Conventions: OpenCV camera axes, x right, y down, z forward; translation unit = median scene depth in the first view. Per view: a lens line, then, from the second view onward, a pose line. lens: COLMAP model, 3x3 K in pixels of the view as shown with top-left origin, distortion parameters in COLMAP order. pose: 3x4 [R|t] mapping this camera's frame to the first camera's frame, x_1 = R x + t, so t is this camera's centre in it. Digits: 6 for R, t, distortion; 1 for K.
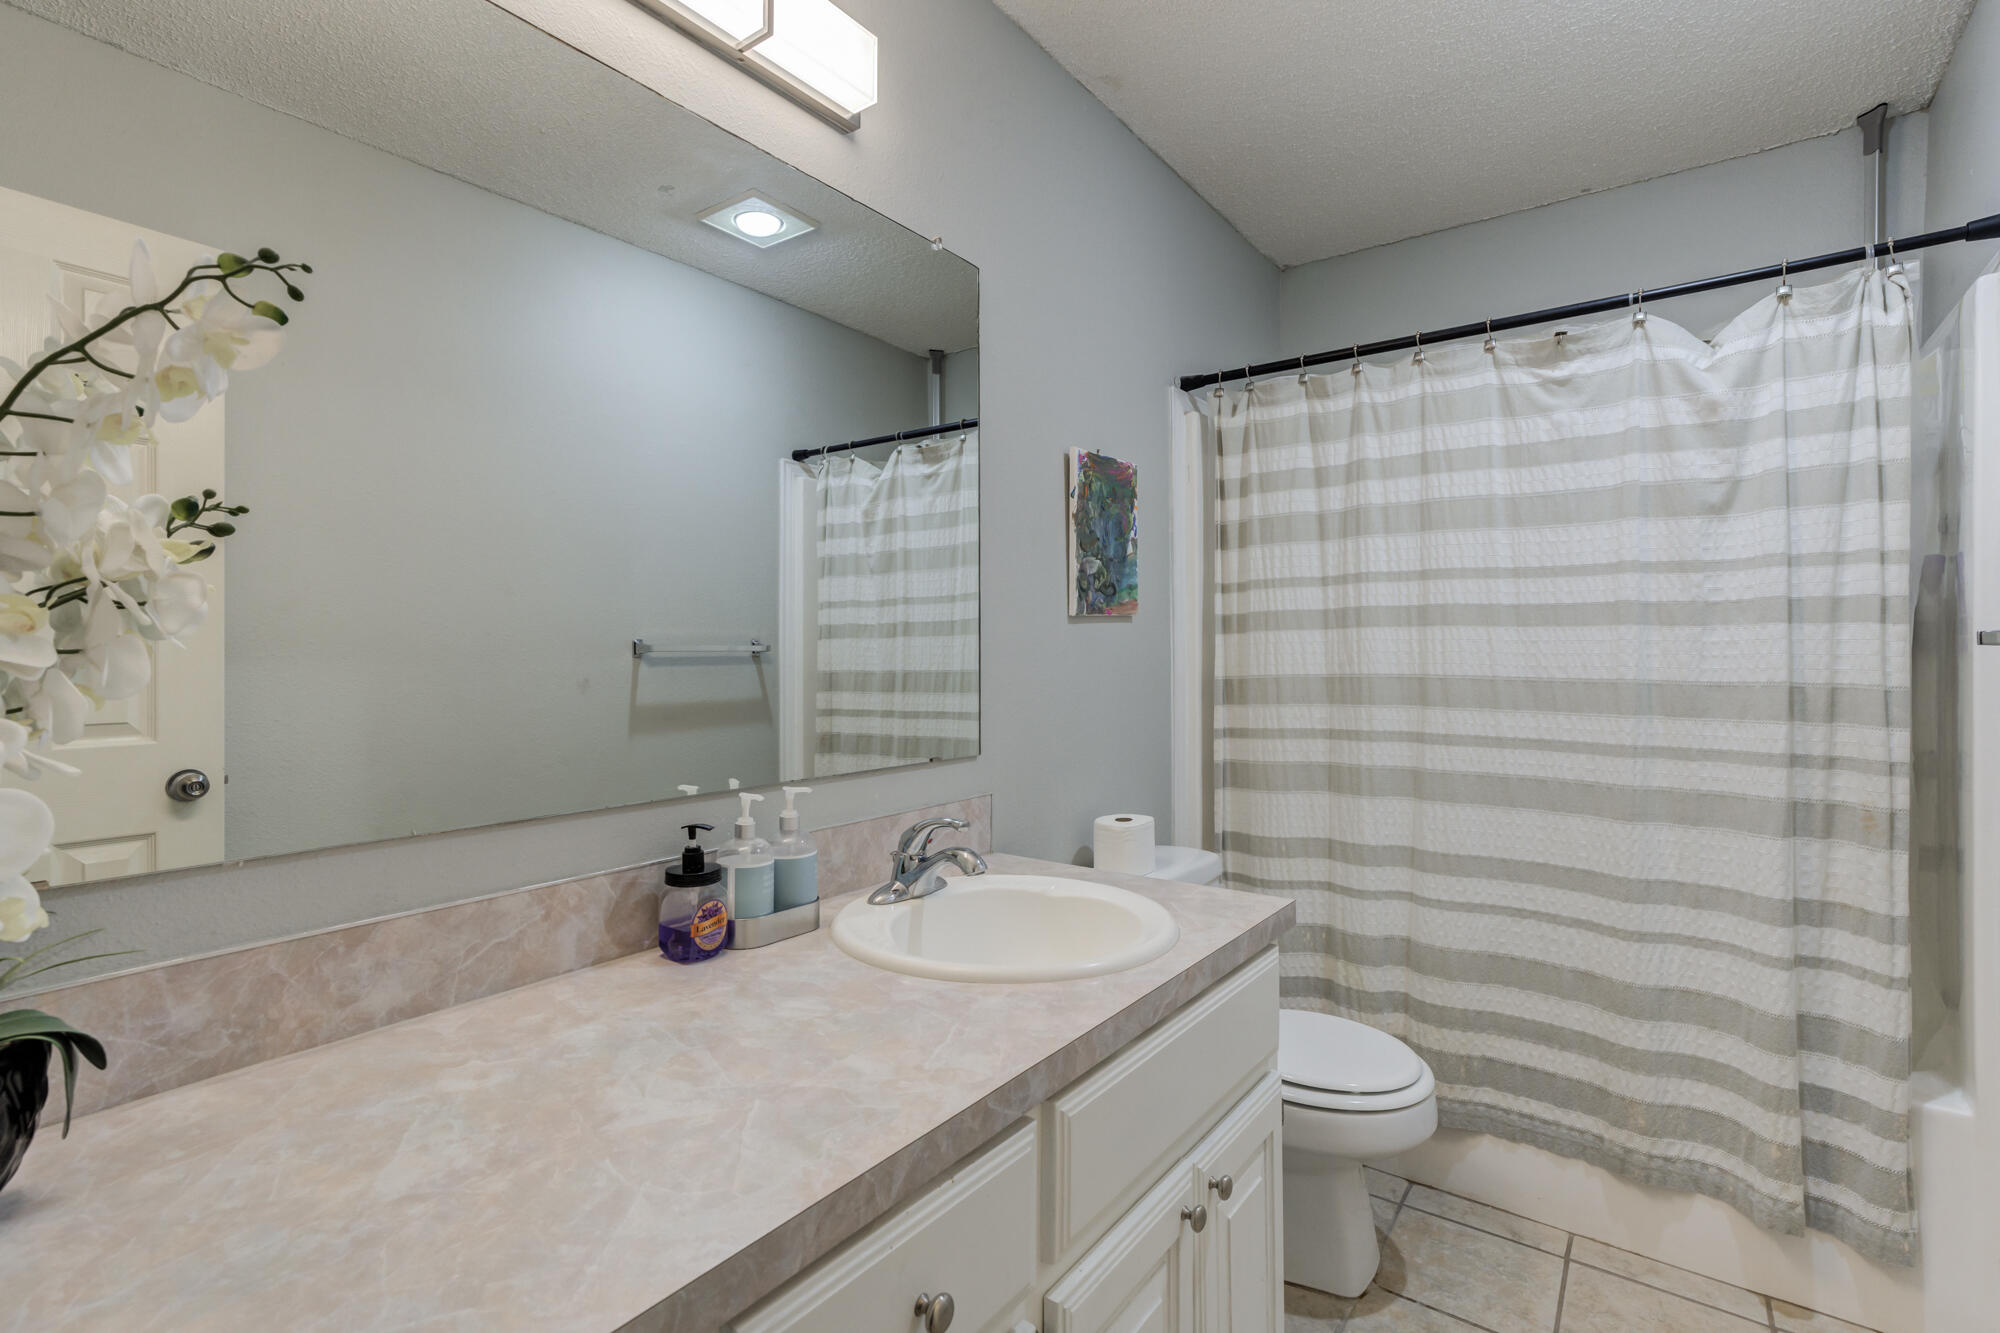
lens RADIAL K [[947.2, 0, 1003.2], [0, 947.2, 649.5], [0, 0, 1]] dist [-0.001744, 0.013162]
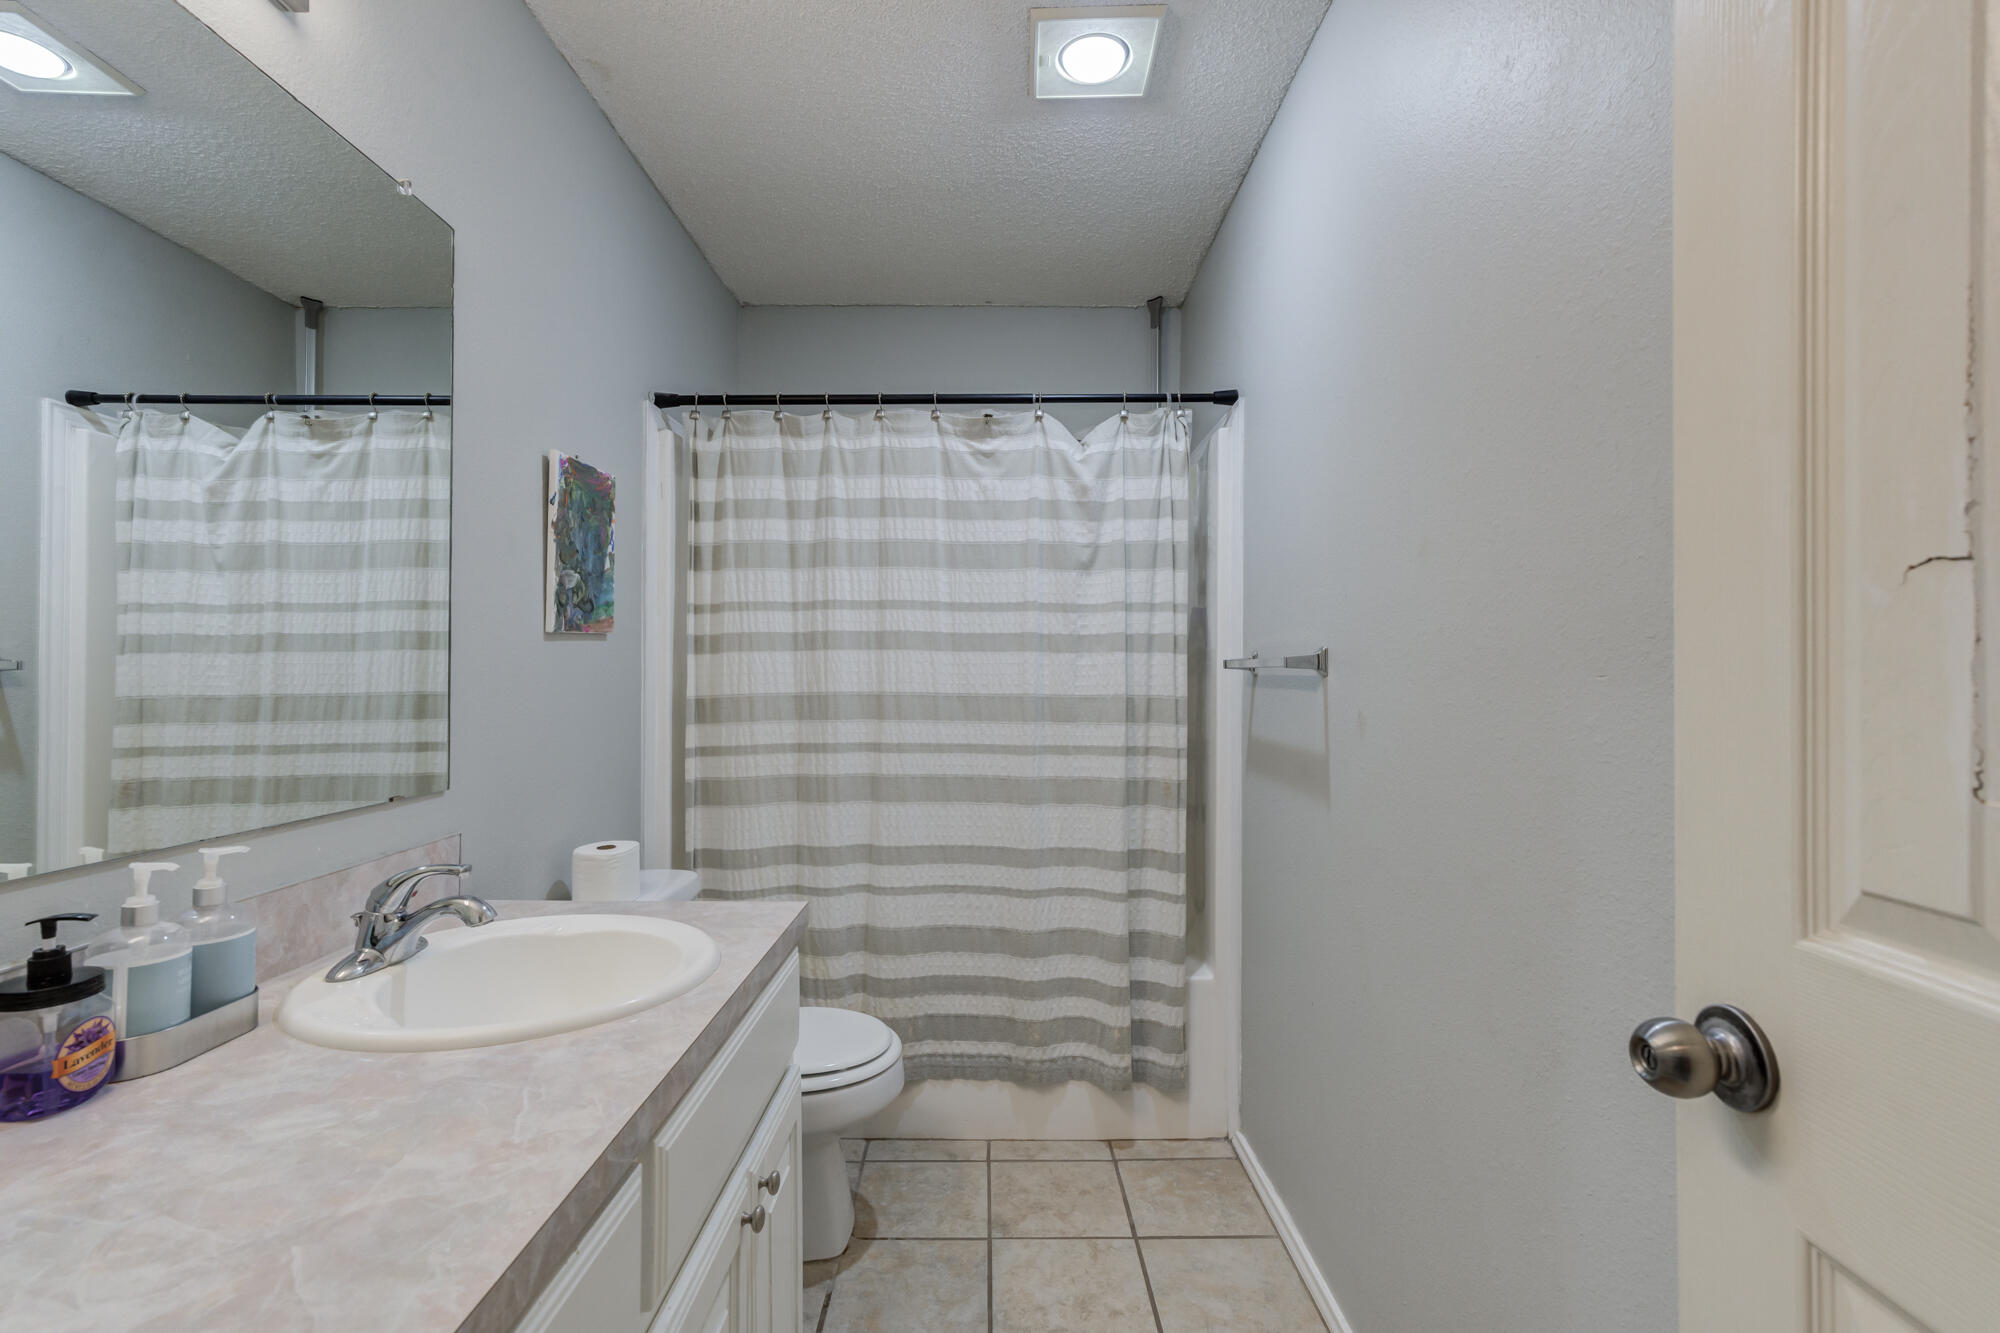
lens RADIAL K [[921.9, 0, 1000.0], [0, 921.9, 666.5], [0, 0, 1]] dist [-0.003107, 0.015928]
pose [[0.809543, 0.005829, 0.587031, -0.100040], [-0.003945, 0.999982, -0.004490, 0.000081], [-0.587047, 0.001319, 0.809552, 0.016306]]
